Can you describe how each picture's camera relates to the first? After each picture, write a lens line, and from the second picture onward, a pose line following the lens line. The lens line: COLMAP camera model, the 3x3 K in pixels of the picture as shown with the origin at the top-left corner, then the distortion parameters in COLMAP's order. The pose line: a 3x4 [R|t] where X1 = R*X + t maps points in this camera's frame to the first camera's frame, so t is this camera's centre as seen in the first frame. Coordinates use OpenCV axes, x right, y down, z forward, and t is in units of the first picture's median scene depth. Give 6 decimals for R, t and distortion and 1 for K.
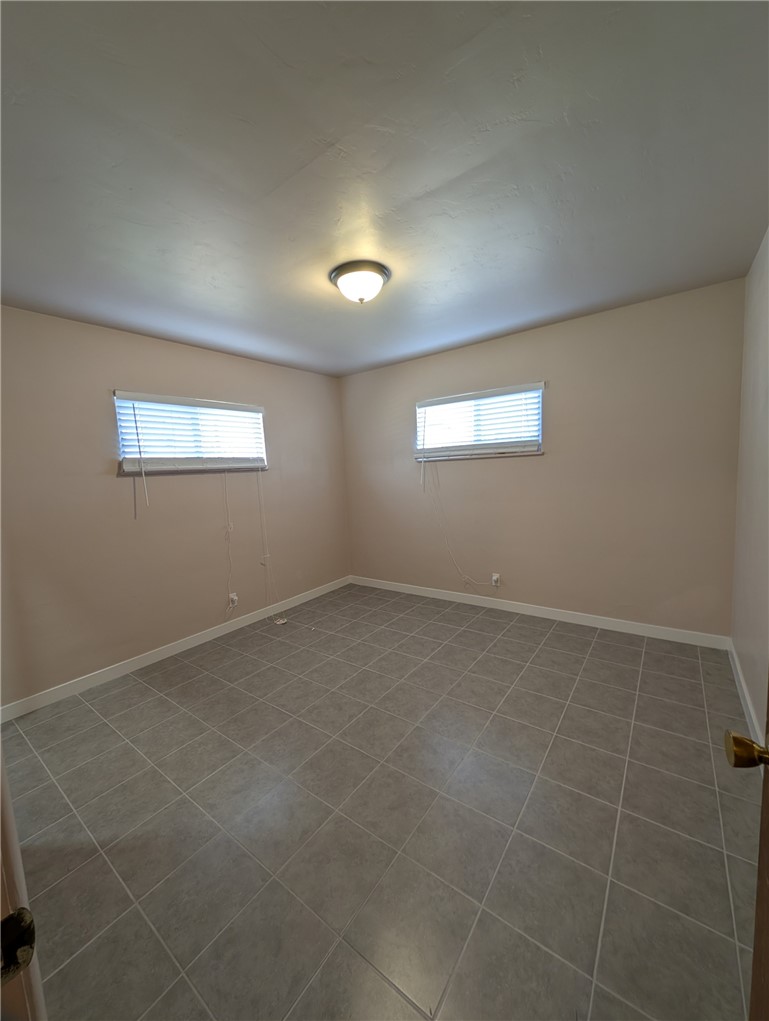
lens RADIAL K [[386.1, 0, 384.6], [0, 386.1, 506.7], [0, 0, 1]] dist [0.007956, -0.001964]
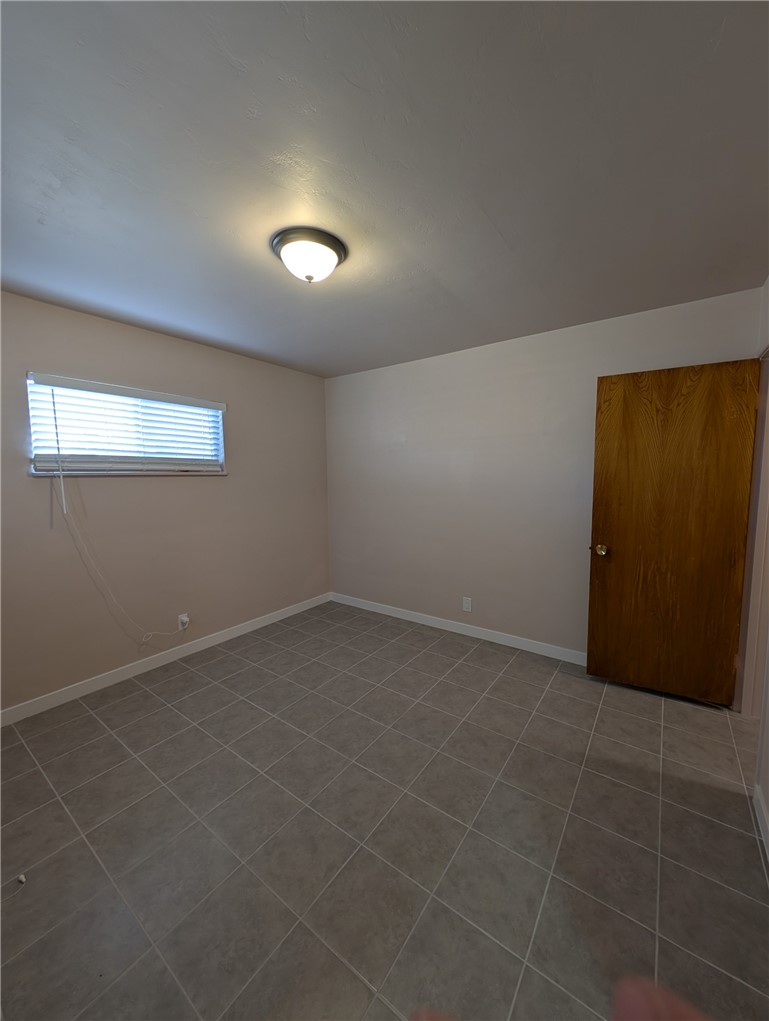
lens RADIAL K [[386.1, 0, 383.7], [0, 386.1, 506.2], [0, 0, 1]] dist [0.007956, -0.001964]
pose [[-0.002784, -0.034598, 0.999397, -0.685932], [0.105570, 0.993806, 0.034698, -0.053113], [-0.994408, 0.105603, 0.000886, 0.687412]]
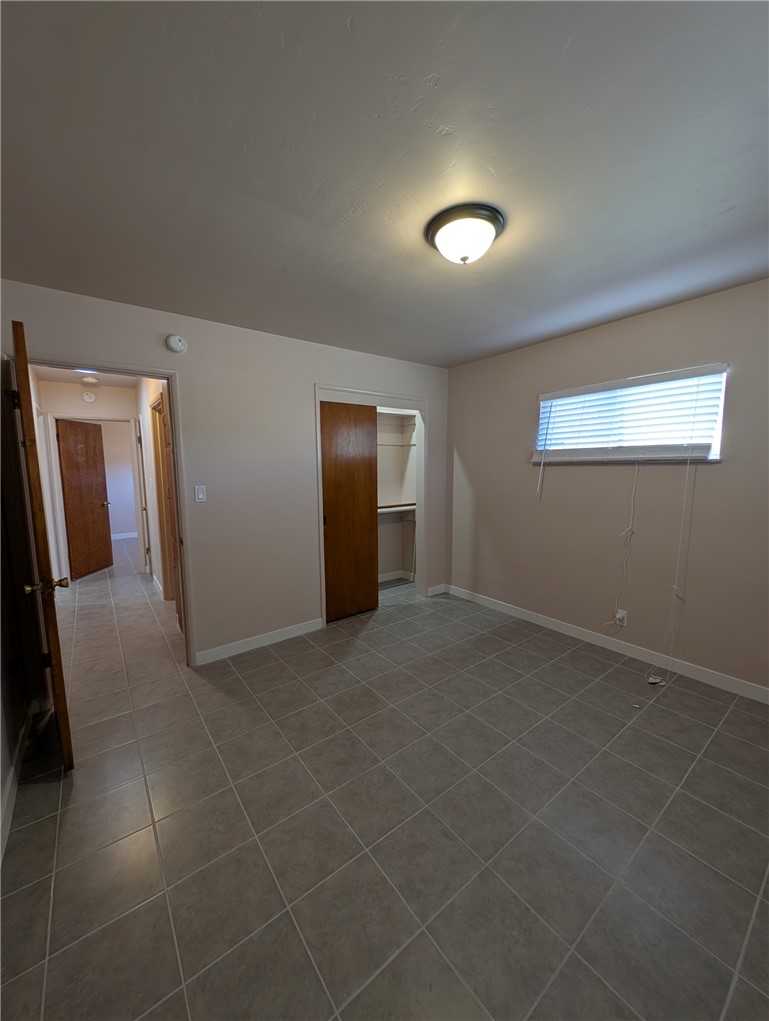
lens RADIAL K [[386.1, 0, 384.4], [0, 386.1, 510.2], [0, 0, 1]] dist [0.007956, -0.001964]
pose [[-0.278725, 0.168171, -0.945532, 0.611453], [-0.066398, 0.978818, 0.193664, -0.139180], [0.958073, 0.116761, -0.261655, 0.849114]]
